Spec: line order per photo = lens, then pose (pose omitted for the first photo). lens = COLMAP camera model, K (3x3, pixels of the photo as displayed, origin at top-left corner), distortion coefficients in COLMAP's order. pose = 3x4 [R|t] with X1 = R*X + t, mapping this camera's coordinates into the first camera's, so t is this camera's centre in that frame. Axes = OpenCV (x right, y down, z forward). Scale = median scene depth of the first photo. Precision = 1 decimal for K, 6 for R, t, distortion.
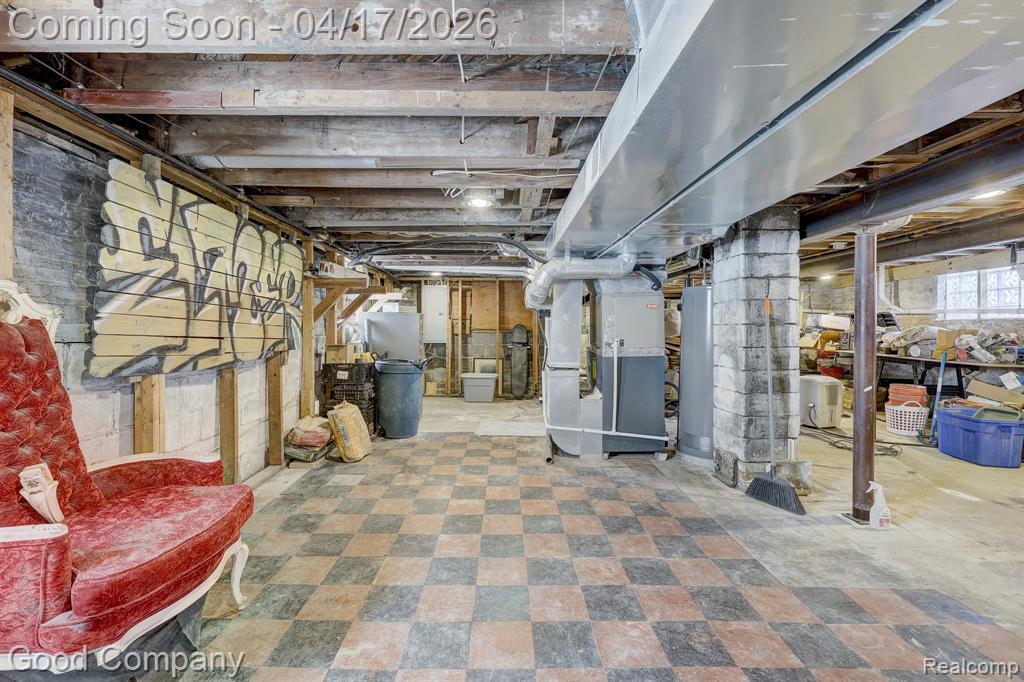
lens RADIAL K [[451.7, 0, 511.4], [0, 451.7, 336.8], [0, 0, 1]] dist [-0.002185, 0.000136]
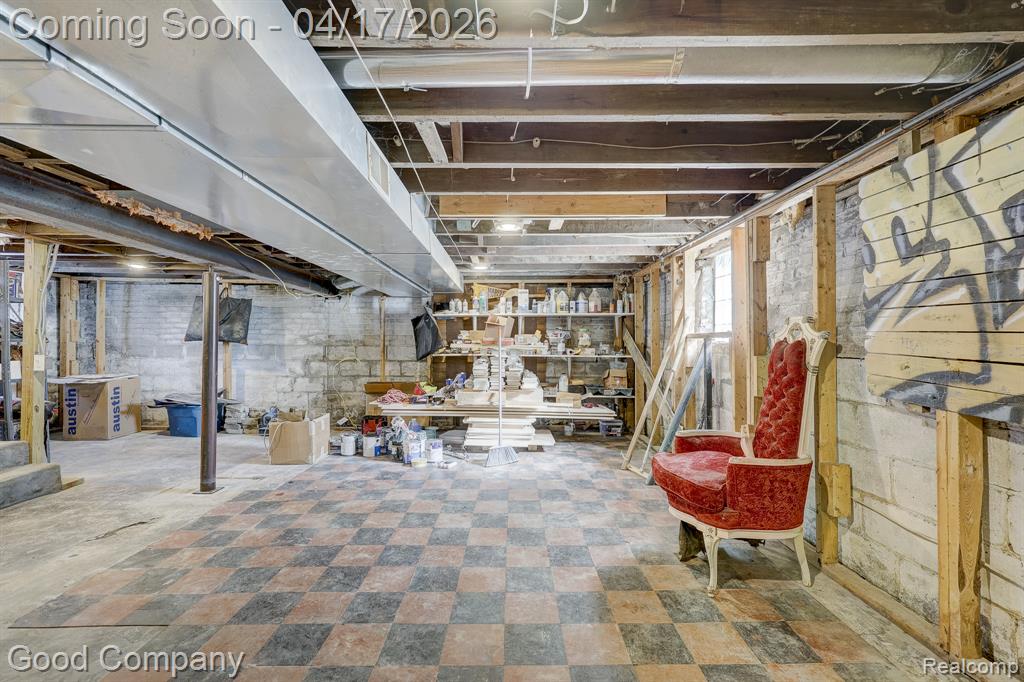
lens RADIAL K [[451.7, 0, 509.4], [0, 451.7, 337.1], [0, 0, 1]] dist [-0.002185, 0.000136]
pose [[-0.999736, -0.001988, 0.022880, -0.098427], [-0.001986, 0.999998, 0.000106, -0.033346], [-0.022880, 0.000060, -0.999738, 1.738243]]
